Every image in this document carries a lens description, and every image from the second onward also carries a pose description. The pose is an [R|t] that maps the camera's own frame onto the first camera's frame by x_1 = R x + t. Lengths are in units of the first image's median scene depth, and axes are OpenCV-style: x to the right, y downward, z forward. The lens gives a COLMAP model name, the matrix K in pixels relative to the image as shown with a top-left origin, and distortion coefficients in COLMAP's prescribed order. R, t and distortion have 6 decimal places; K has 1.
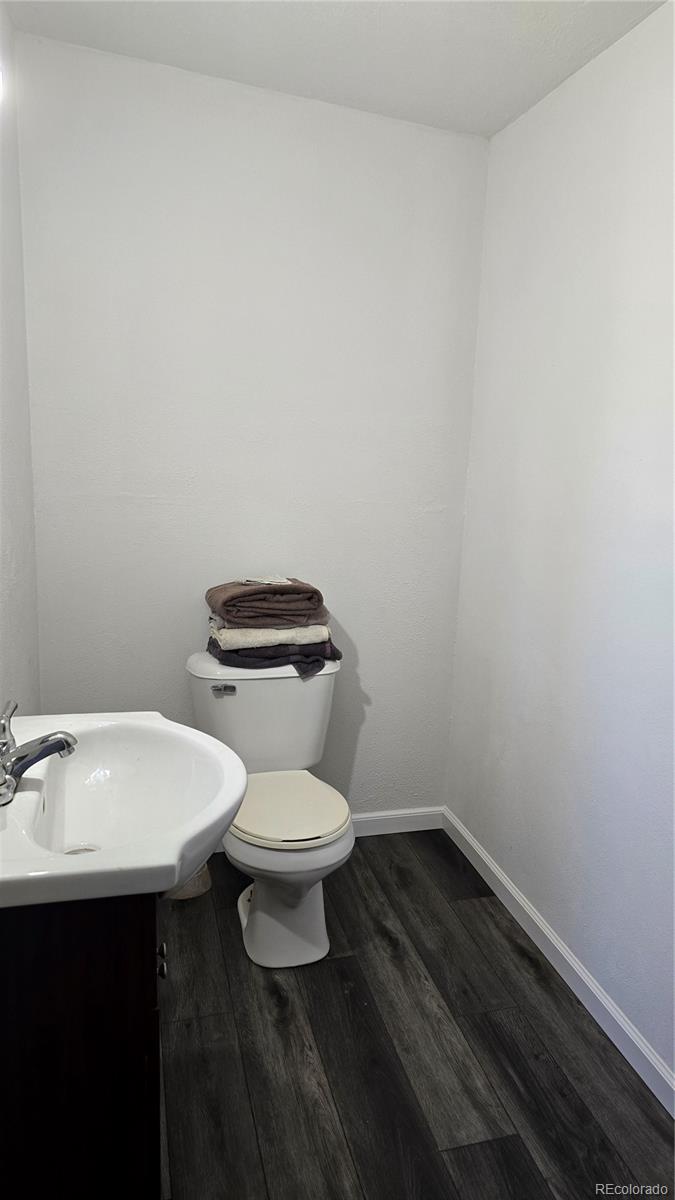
lens RADIAL K [[772.3, 0, 337.5], [0, 772.3, 600.0], [0, 0, 1]] dist [0.120336, -0.158181]
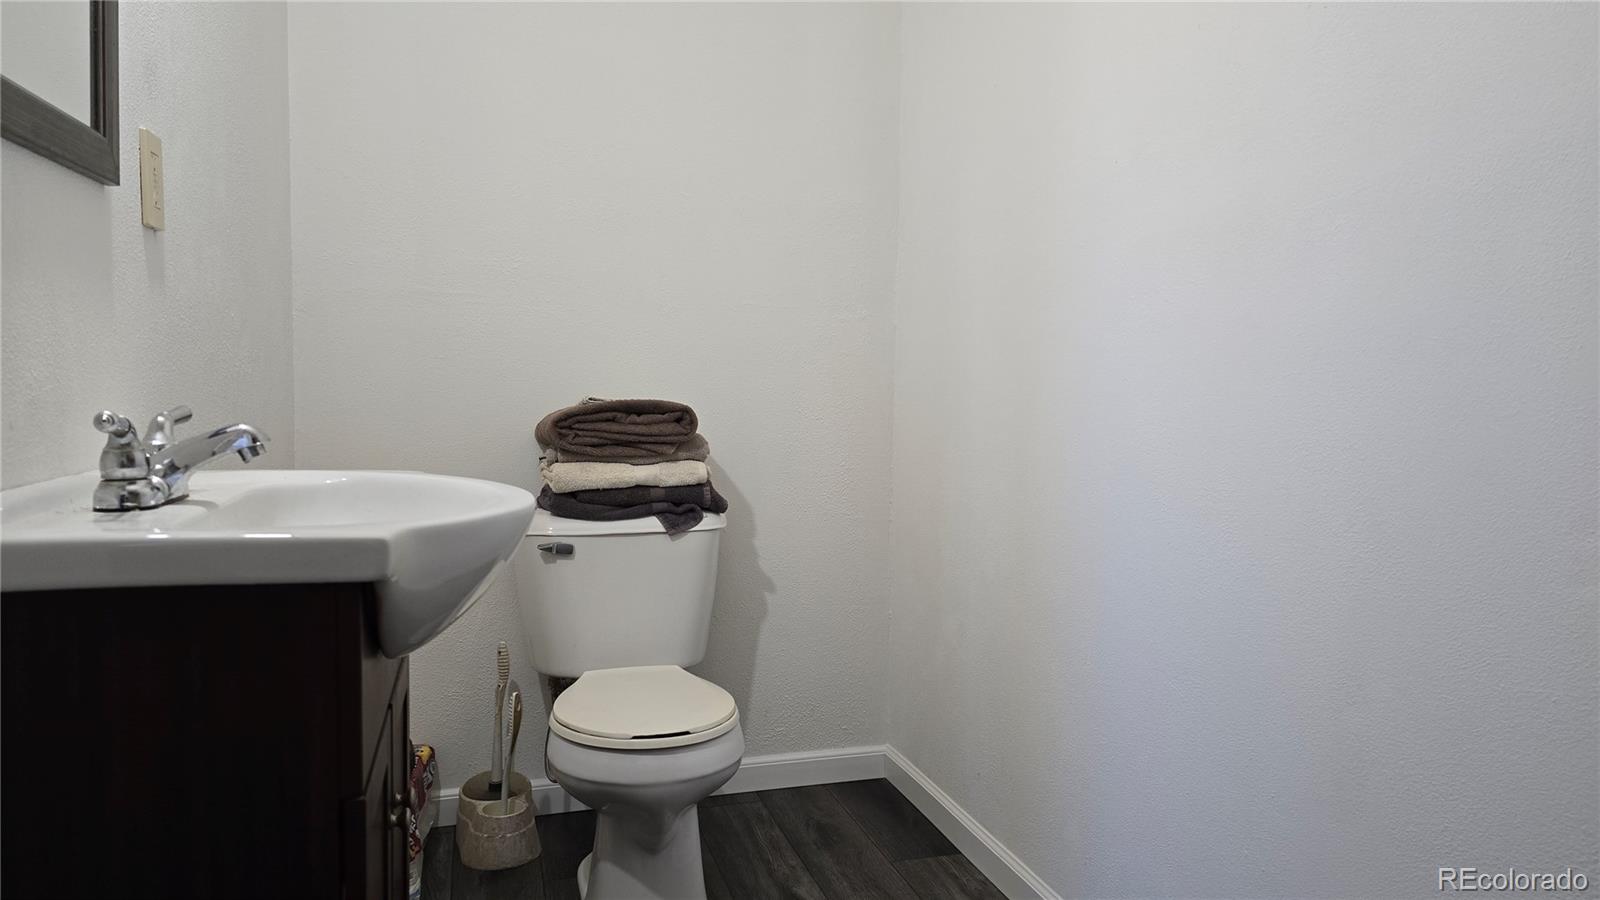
lens RADIAL K [[1029.7, 0, 774.6], [0, 1029.7, 452.6], [0, 0, 1]] dist [0.120336, -0.158181]
pose [[0.999578, -0.025752, 0.013405, 0.038644], [0.027305, 0.990779, -0.132705, 0.154656], [-0.009864, 0.133015, 0.991065, 0.060903]]
